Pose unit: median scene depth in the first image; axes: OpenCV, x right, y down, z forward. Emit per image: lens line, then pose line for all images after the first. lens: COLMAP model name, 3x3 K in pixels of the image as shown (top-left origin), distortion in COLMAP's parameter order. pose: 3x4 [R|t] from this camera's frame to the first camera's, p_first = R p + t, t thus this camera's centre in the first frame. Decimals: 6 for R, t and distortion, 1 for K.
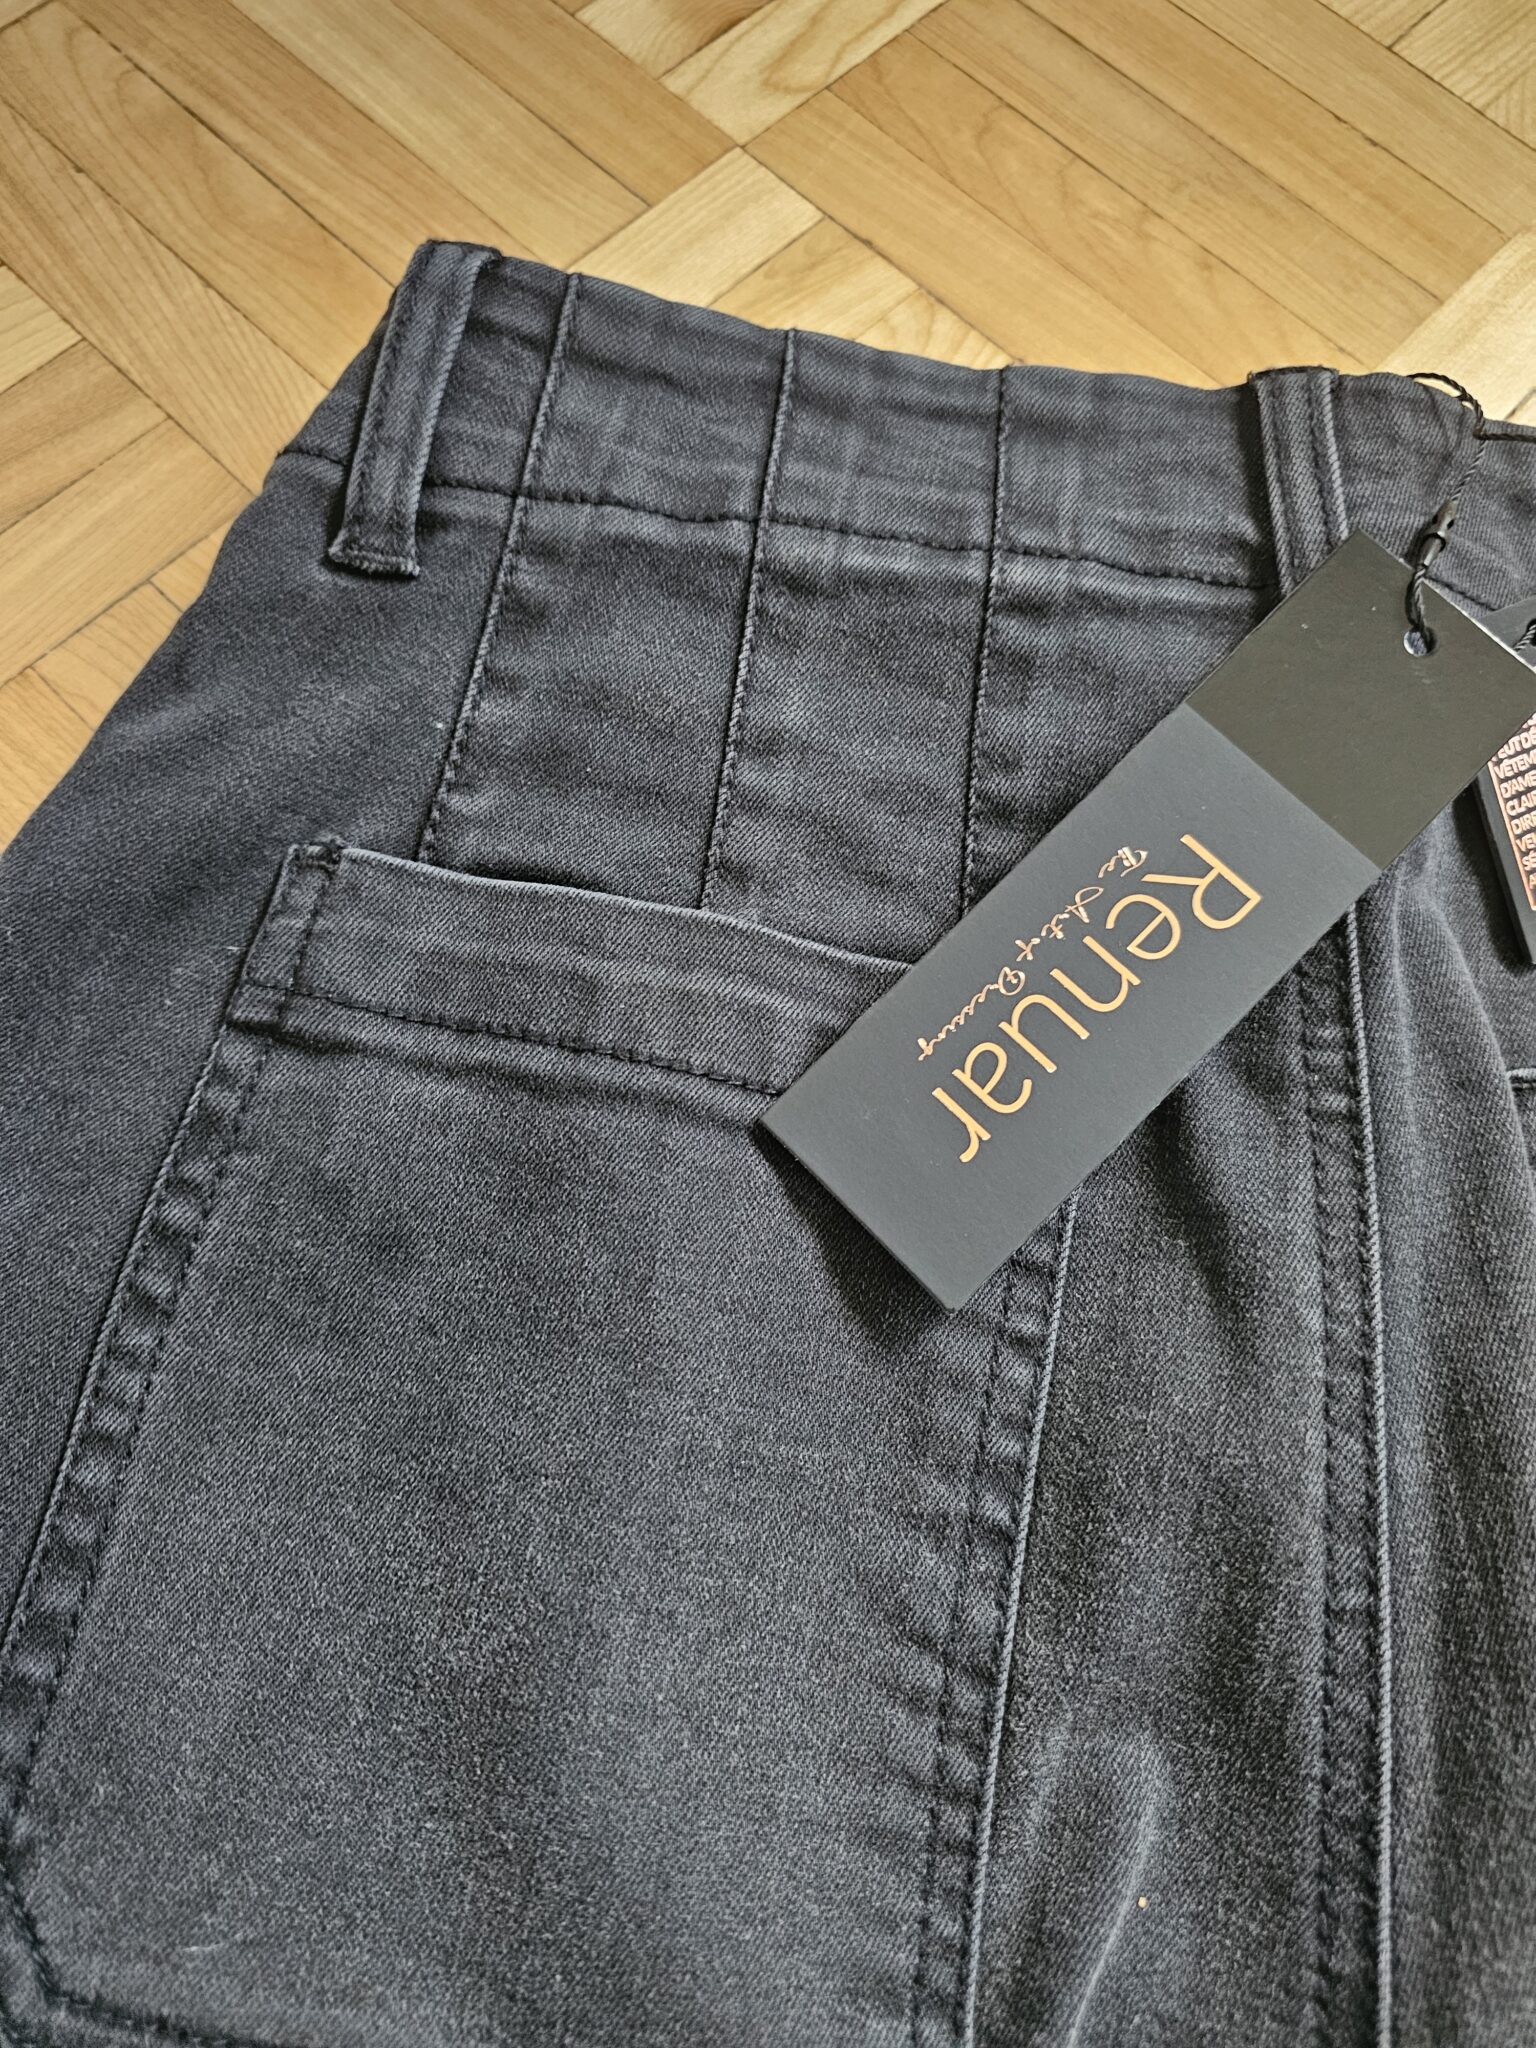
lens RADIAL K [[1361.7, 0, 684.9], [0, 1361.7, 1024.0], [0, 0, 1]] dist [0.002093, -0.000559]
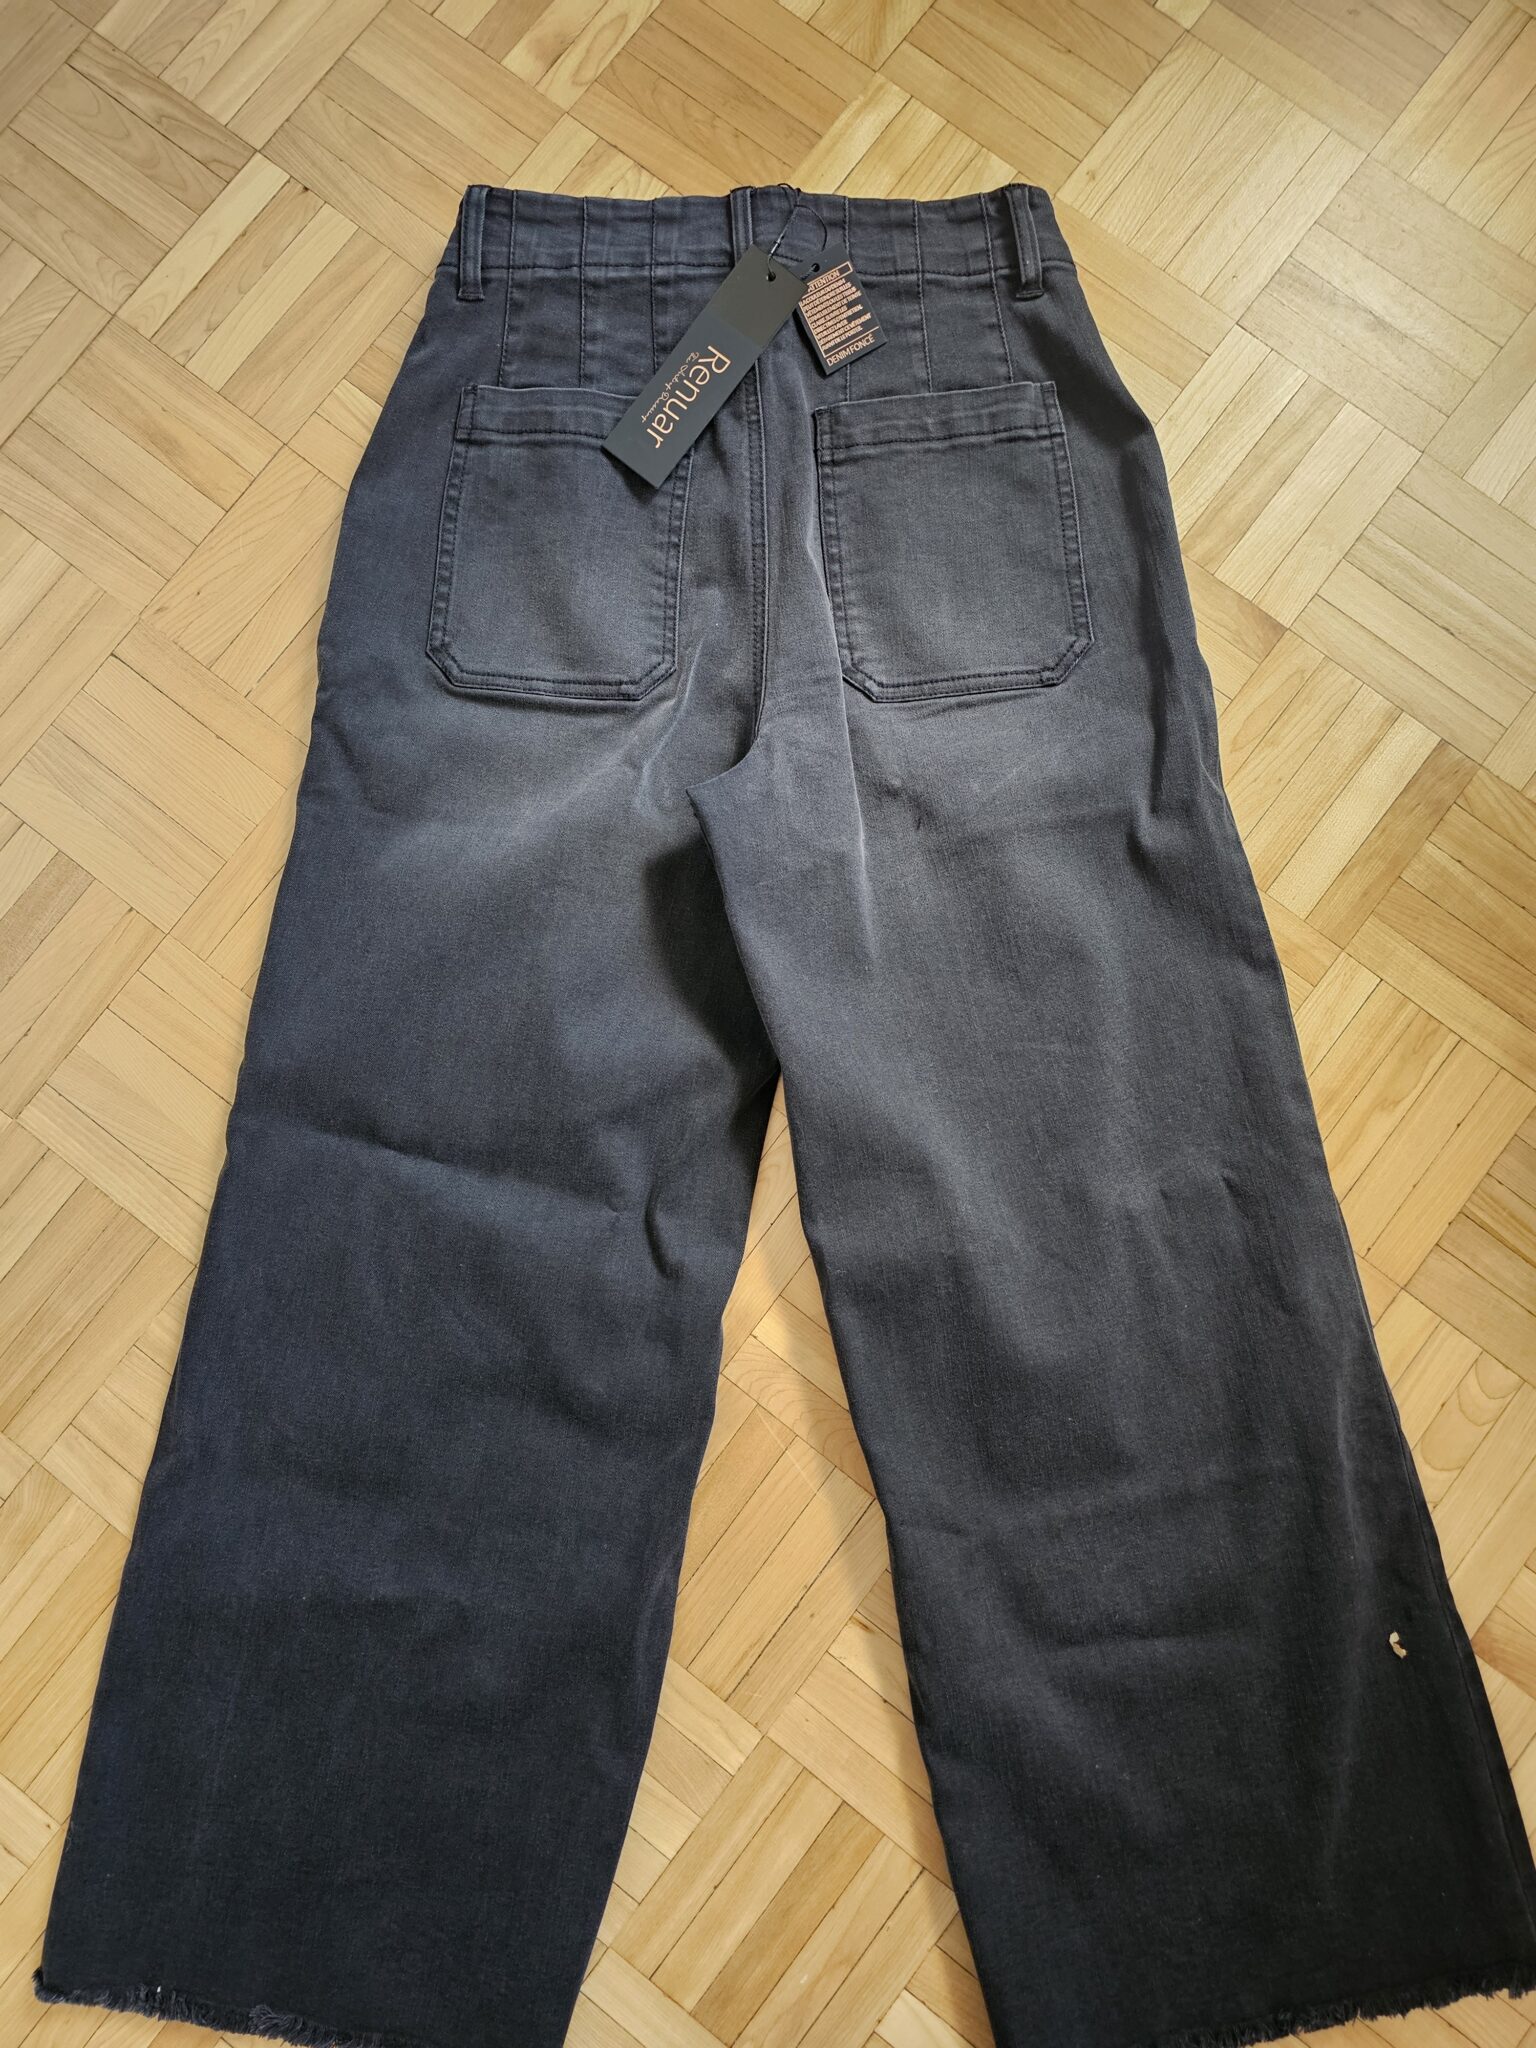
lens RADIAL K [[1368.2, 0, 768.0], [0, 1368.2, 1024.0], [0, 0, 1]] dist [0.000038, -0.001608]
pose [[0.991383, -0.124130, -0.041860, 0.422162], [0.130345, 0.966599, 0.220674, 0.756621], [0.013070, -0.224229, 0.974449, -2.713823]]
